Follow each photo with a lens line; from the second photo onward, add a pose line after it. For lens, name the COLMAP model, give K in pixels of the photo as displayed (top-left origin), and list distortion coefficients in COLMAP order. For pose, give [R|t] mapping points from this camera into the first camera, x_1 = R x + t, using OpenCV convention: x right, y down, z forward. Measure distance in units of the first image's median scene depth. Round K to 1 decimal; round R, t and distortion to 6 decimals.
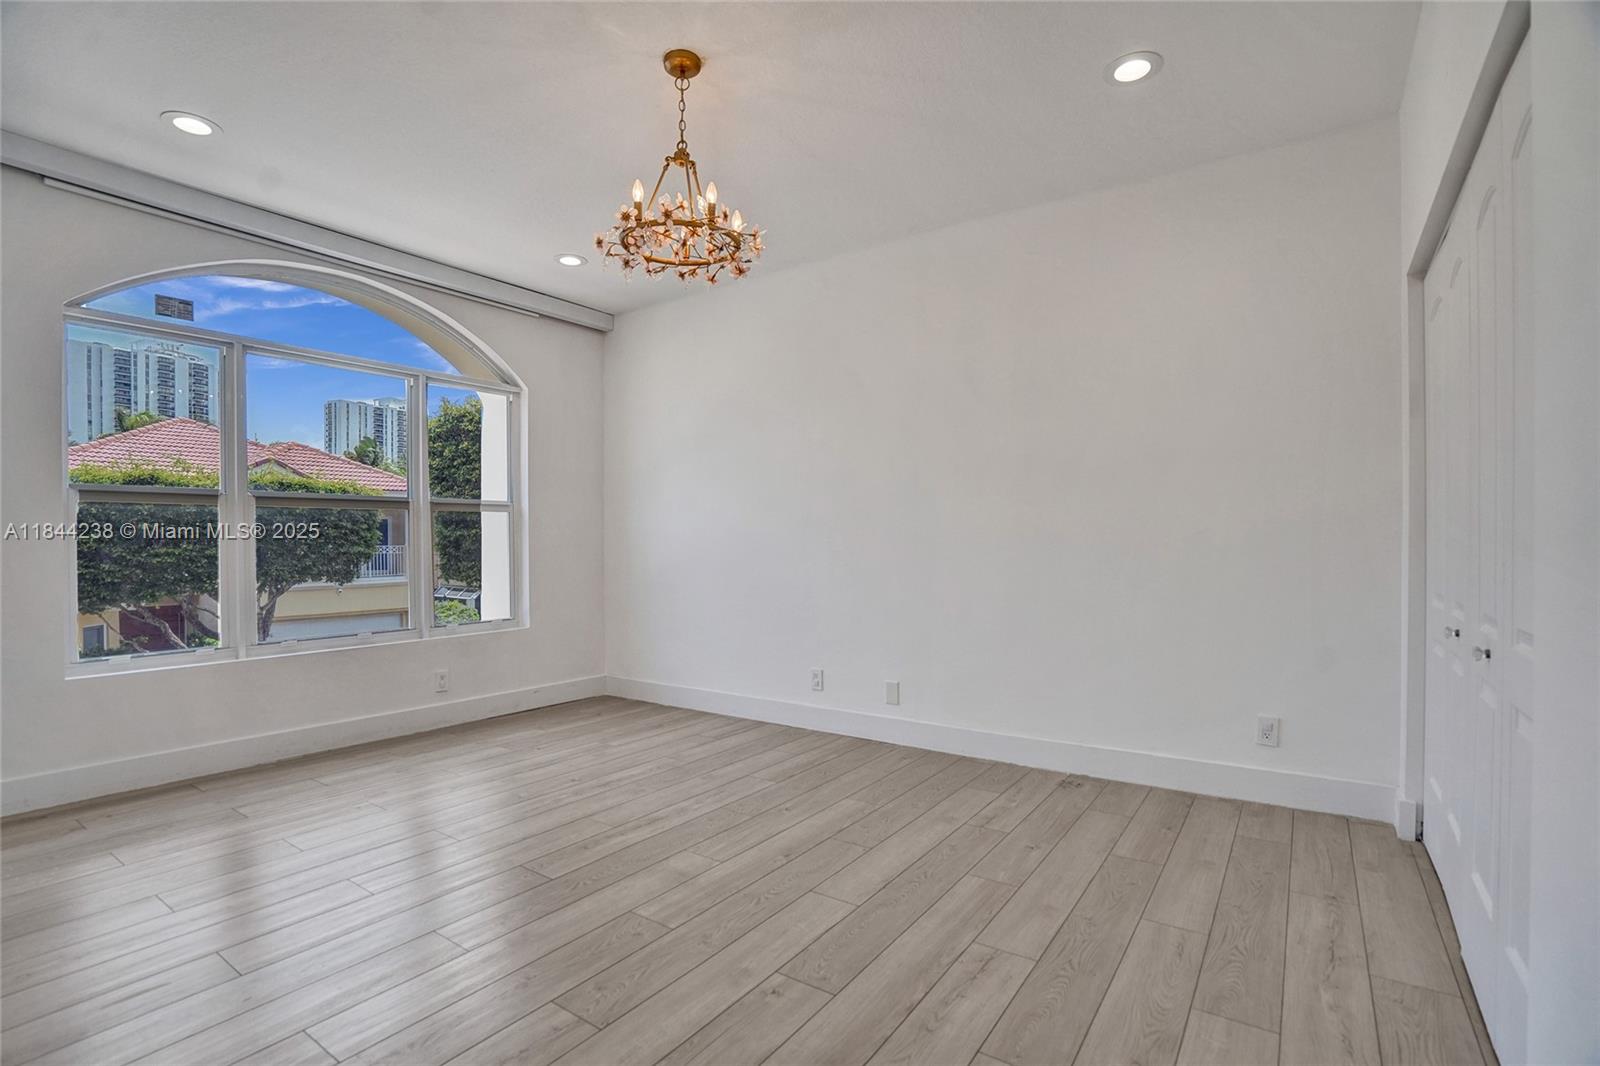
lens RADIAL K [[744.3, 0, 796.6], [0, 744.3, 545.5], [0, 0, 1]] dist [-0.060795, 0.022826]
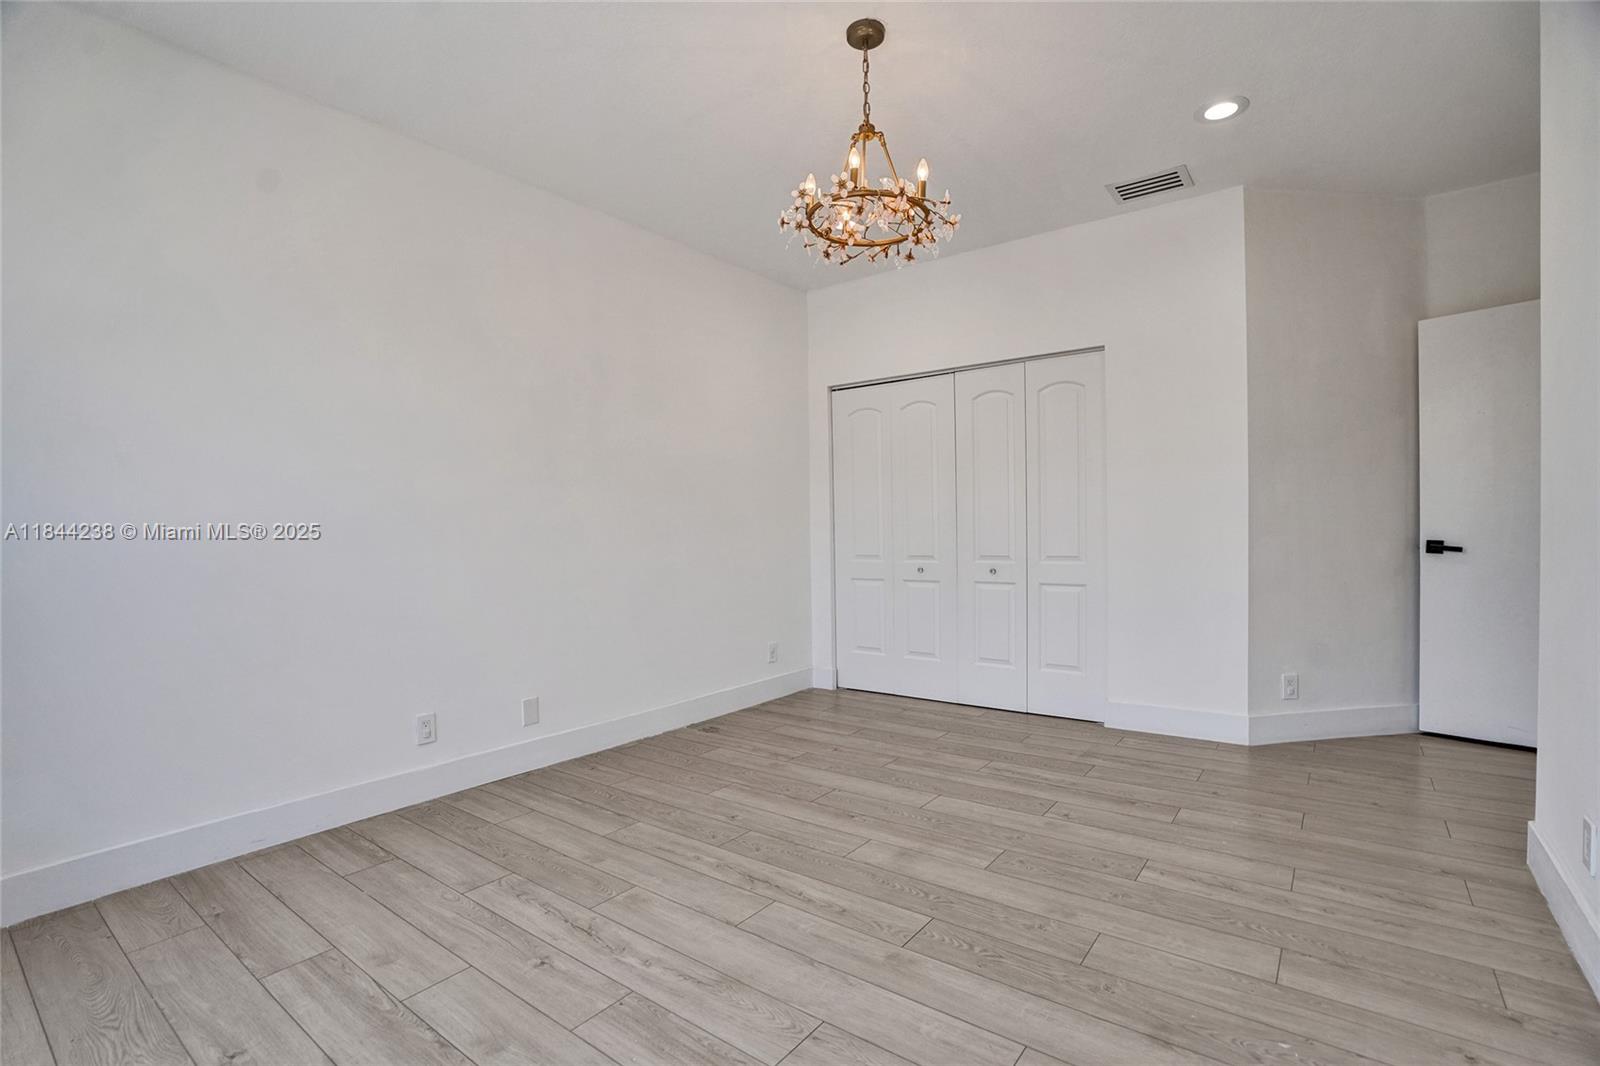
lens RADIAL K [[744.3, 0, 796.6], [0, 744.3, 545.5], [0, 0, 1]] dist [-0.060795, 0.022826]
pose [[0.038533, -0.015850, 0.999132, -0.874861], [0.020437, 0.999678, 0.015070, 0.002548], [-0.999048, 0.019838, 0.038845, 0.821161]]
